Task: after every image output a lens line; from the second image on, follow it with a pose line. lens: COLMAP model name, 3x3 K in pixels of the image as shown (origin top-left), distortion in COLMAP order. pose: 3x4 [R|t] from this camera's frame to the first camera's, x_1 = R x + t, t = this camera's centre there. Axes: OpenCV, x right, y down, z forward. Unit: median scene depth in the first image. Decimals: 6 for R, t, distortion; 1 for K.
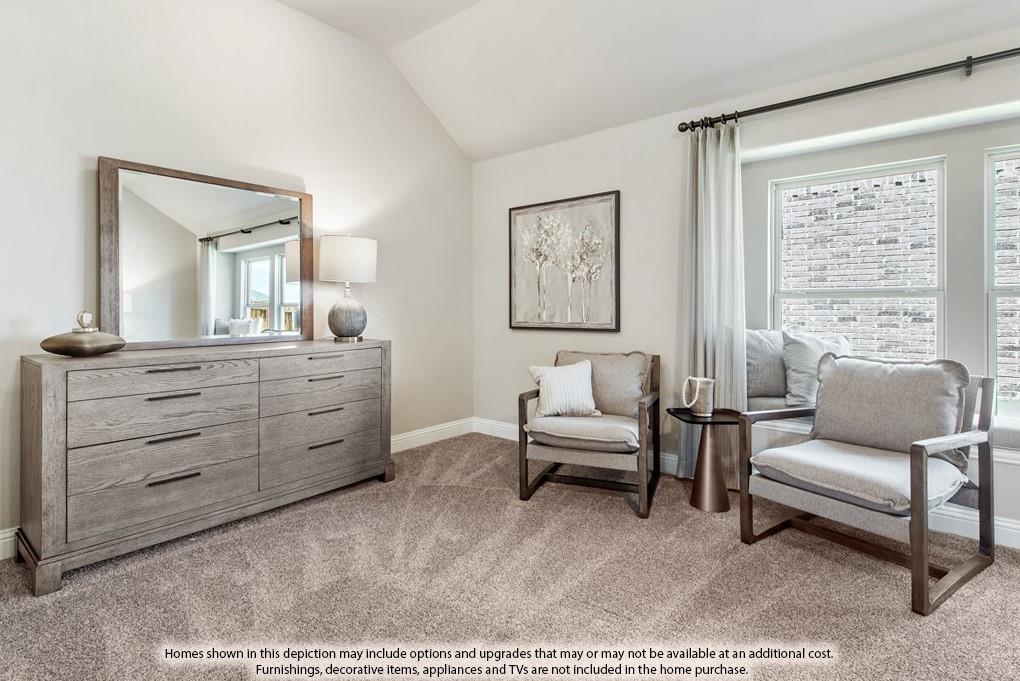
lens RADIAL K [[521.9, 0, 511.6], [0, 521.9, 318.3], [0, 0, 1]] dist [-0.001577, -0.000446]
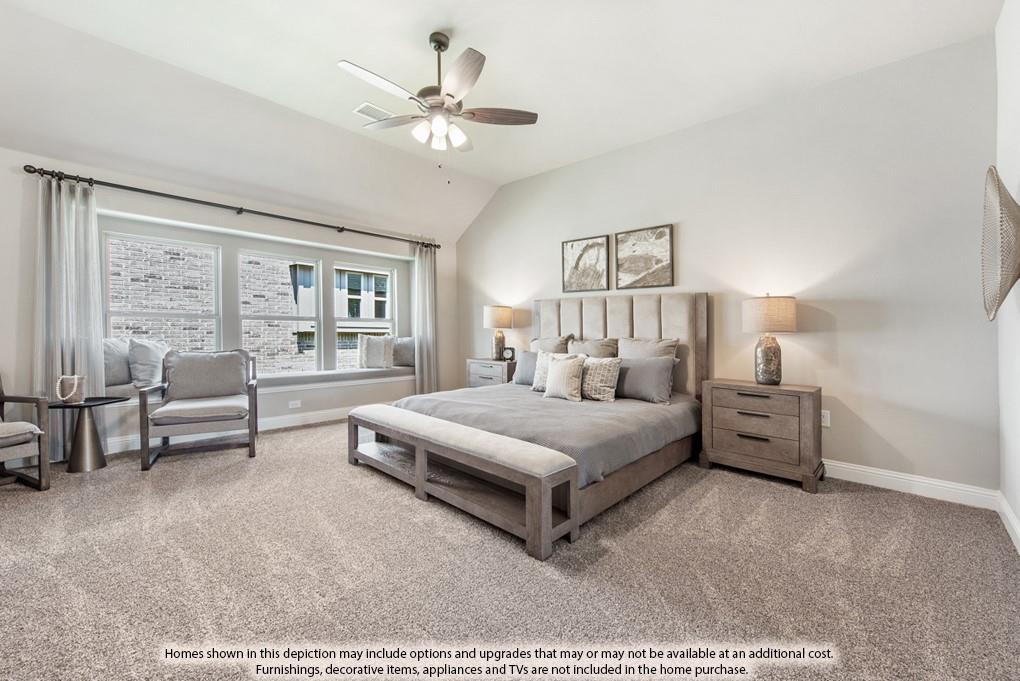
lens RADIAL K [[429.5, 0, 495.1], [0, 429.5, 320.3], [0, 0, 1]] dist [0.012069, -0.000981]
pose [[0.089857, 0.021282, 0.995727, -0.654506], [0.006908, 0.999734, -0.021991, 0.005654], [-0.995931, 0.008854, 0.089686, -0.160463]]
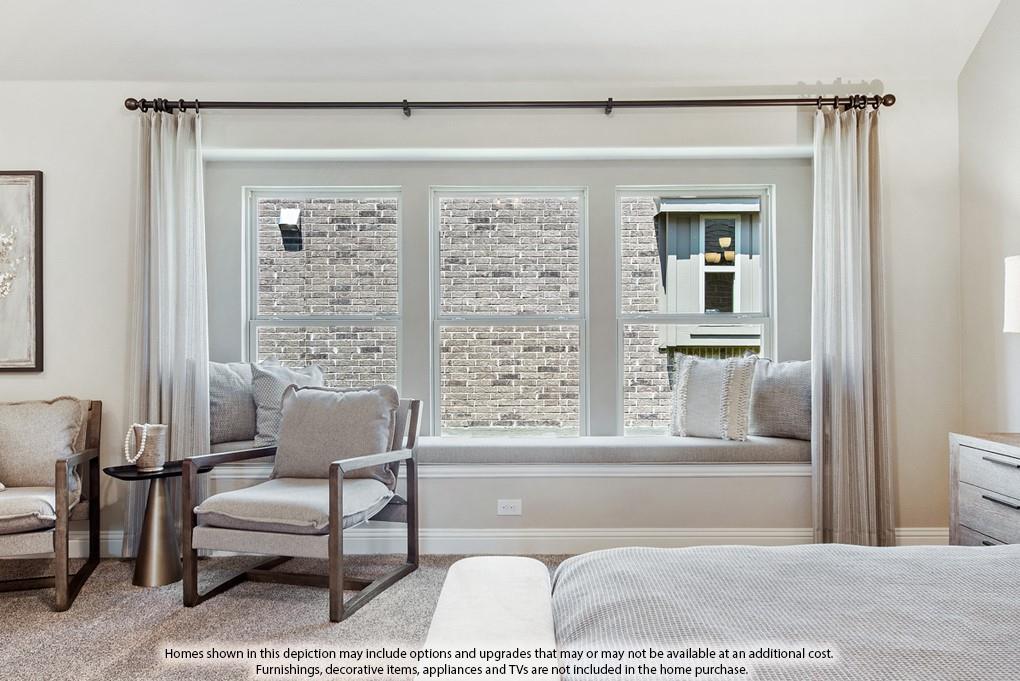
lens RADIAL K [[789.9, 0, 517.2], [0, 789.9, 328.9], [0, 0, 1]] dist [0.014772, -0.003347]
pose [[0.768225, 0.002521, 0.640175, 0.017523], [0.017488, 0.999536, -0.024923, 0.008469], [-0.639942, 0.030342, 0.767824, -0.312060]]
